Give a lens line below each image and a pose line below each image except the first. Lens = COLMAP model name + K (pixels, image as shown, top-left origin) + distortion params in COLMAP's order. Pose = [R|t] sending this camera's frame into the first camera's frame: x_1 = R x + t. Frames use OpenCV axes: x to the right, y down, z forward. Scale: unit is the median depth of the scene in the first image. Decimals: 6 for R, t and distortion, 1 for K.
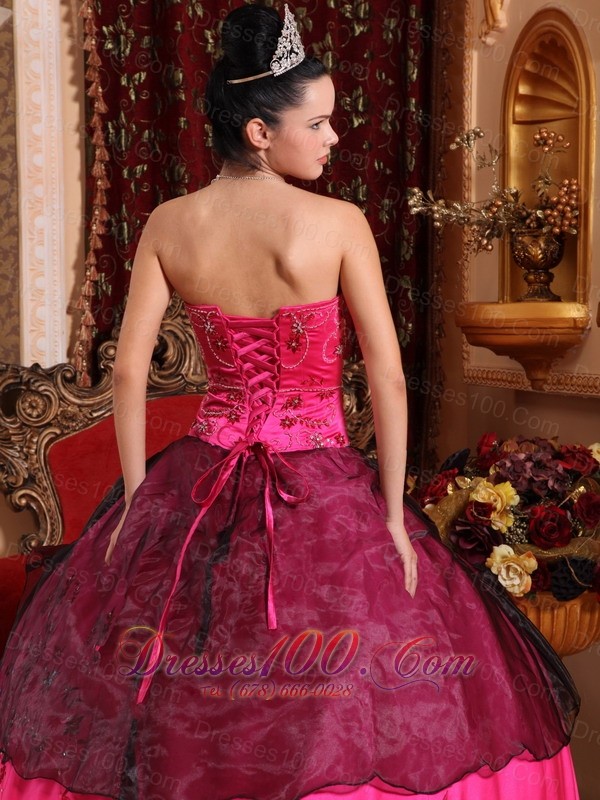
lens RADIAL K [[1791.8, 0, 312.1], [0, 1791.8, 424.5], [0, 0, 1]] dist [0.395861, 0.000000]
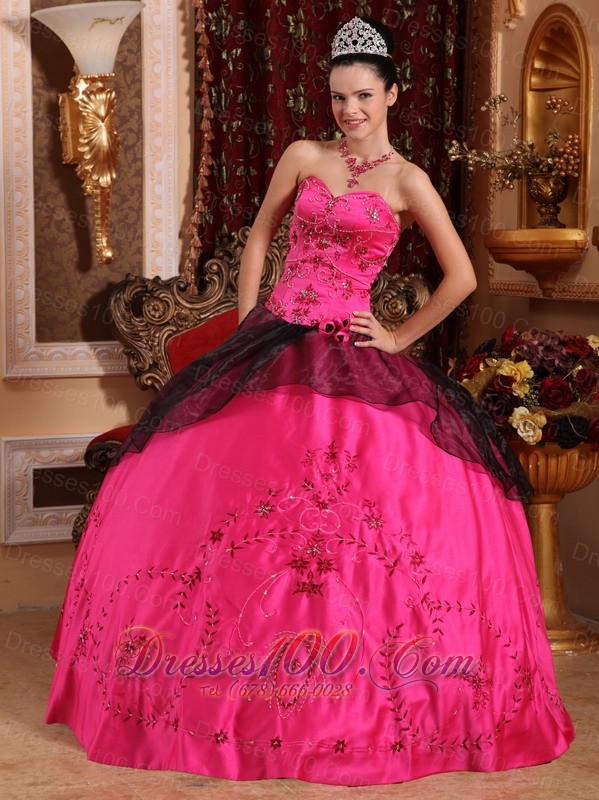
lens RADIAL K [[1823.8, 0, 328.1], [0, 1823.8, 365.4], [0, 0, 1]] dist [0.481970, 0.000000]
pose [[0.999970, 0.004736, 0.006193, -0.039345], [-0.004723, 0.999986, -0.002206, 0.032549], [-0.006203, 0.002177, 0.999978, -0.309655]]
